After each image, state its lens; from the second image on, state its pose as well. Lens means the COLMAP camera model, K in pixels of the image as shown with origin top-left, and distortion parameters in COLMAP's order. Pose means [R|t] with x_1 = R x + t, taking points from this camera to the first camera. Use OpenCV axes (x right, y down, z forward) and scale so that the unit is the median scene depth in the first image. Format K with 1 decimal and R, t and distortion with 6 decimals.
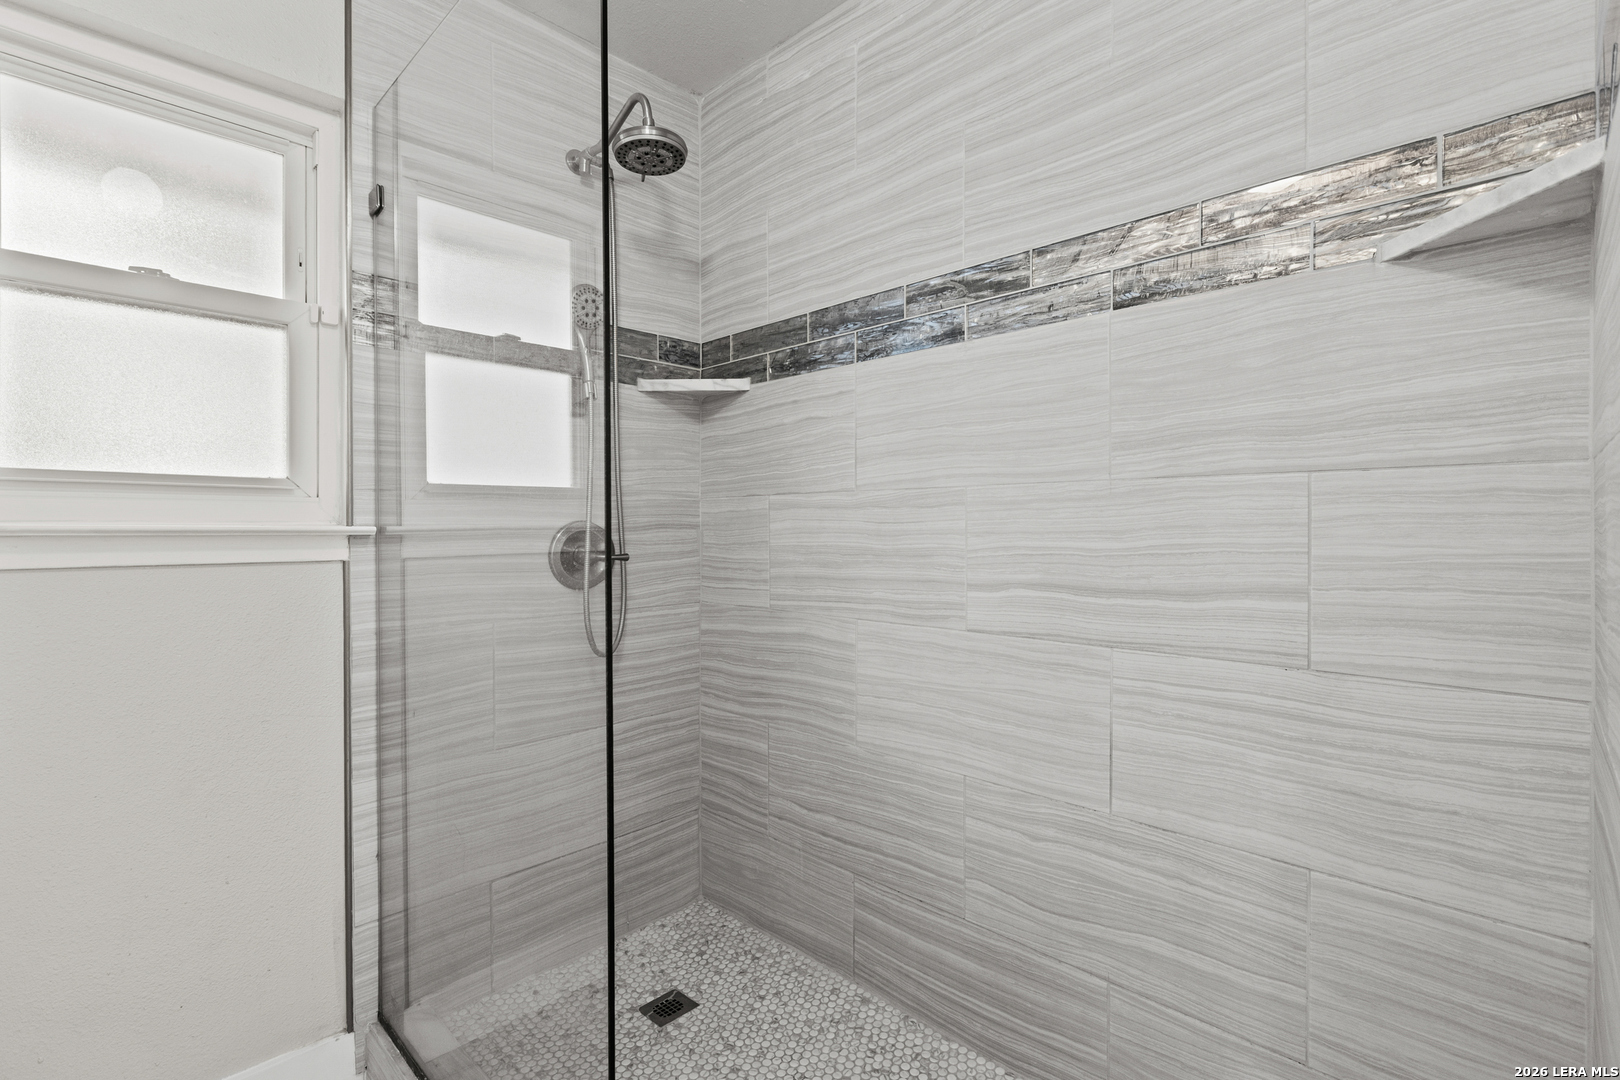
lens RADIAL K [[718.1, 0, 798.8], [0, 718.1, 525.5], [0, 0, 1]] dist [-0.002232, -0.000636]
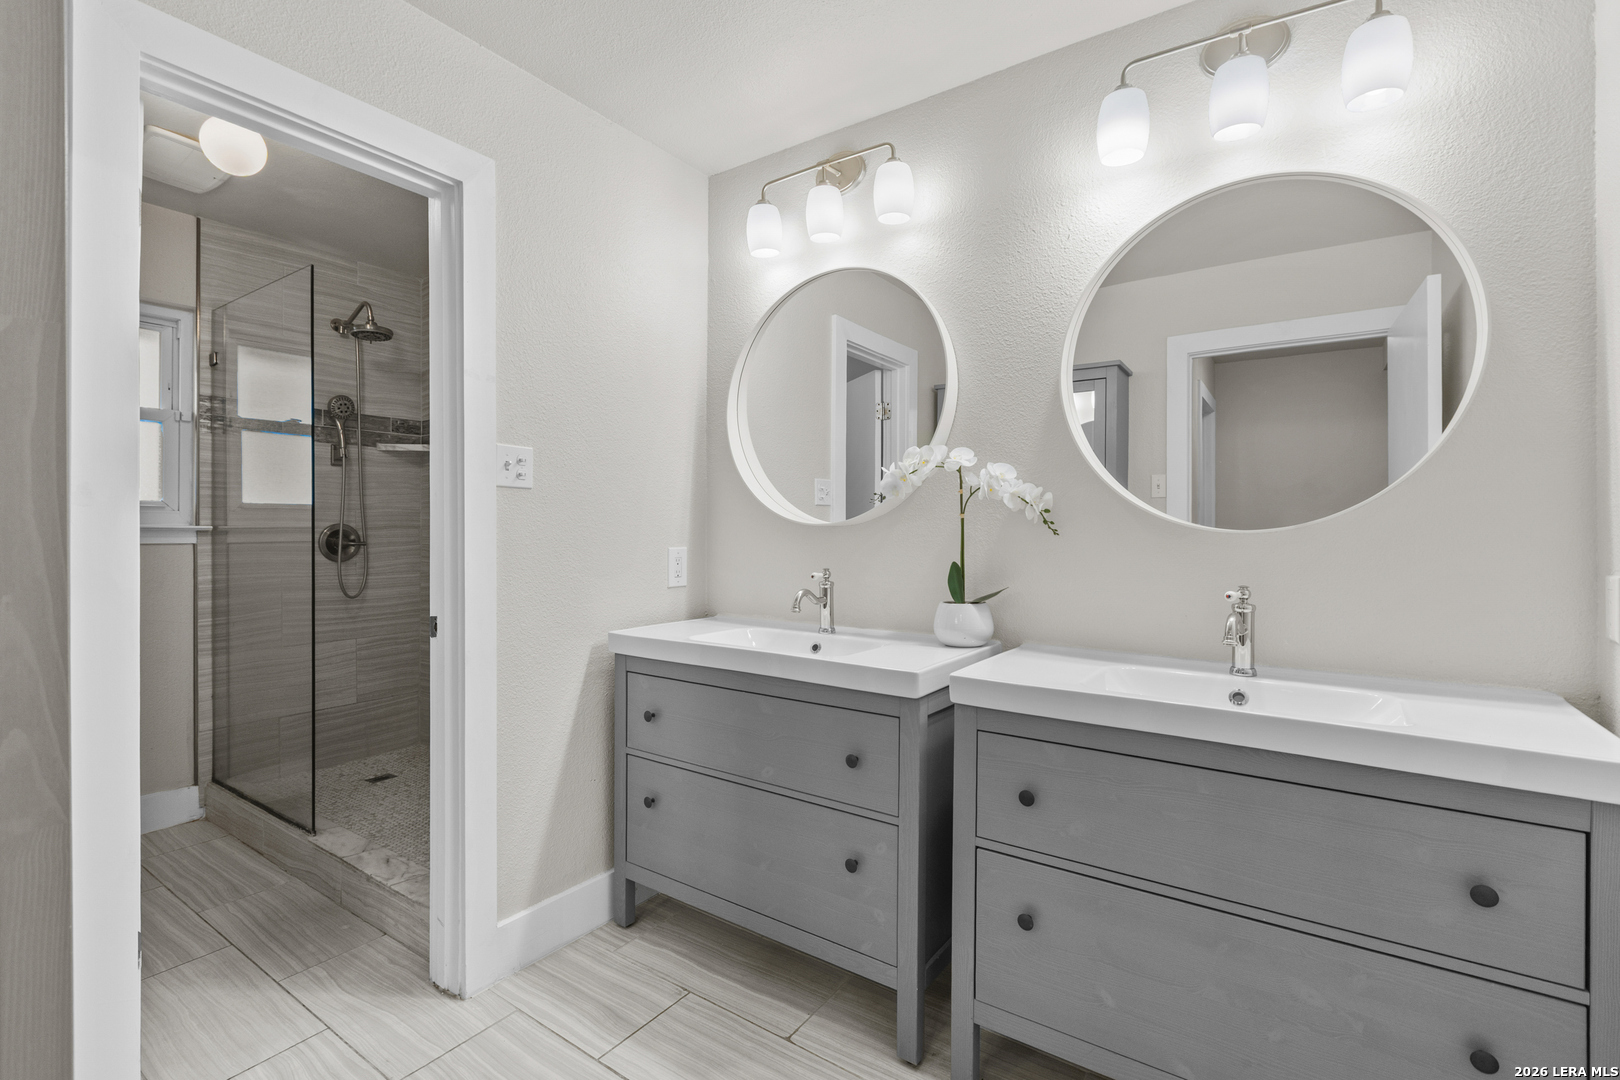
lens RADIAL K [[718.1, 0, 798.8], [0, 718.1, 525.5], [0, 0, 1]] dist [-0.002232, -0.000636]
pose [[0.985865, 0.002207, 0.167524, 0.636841], [-0.001236, 0.999982, -0.005902, 0.008851], [-0.167534, 0.005611, 0.985850, -1.153977]]
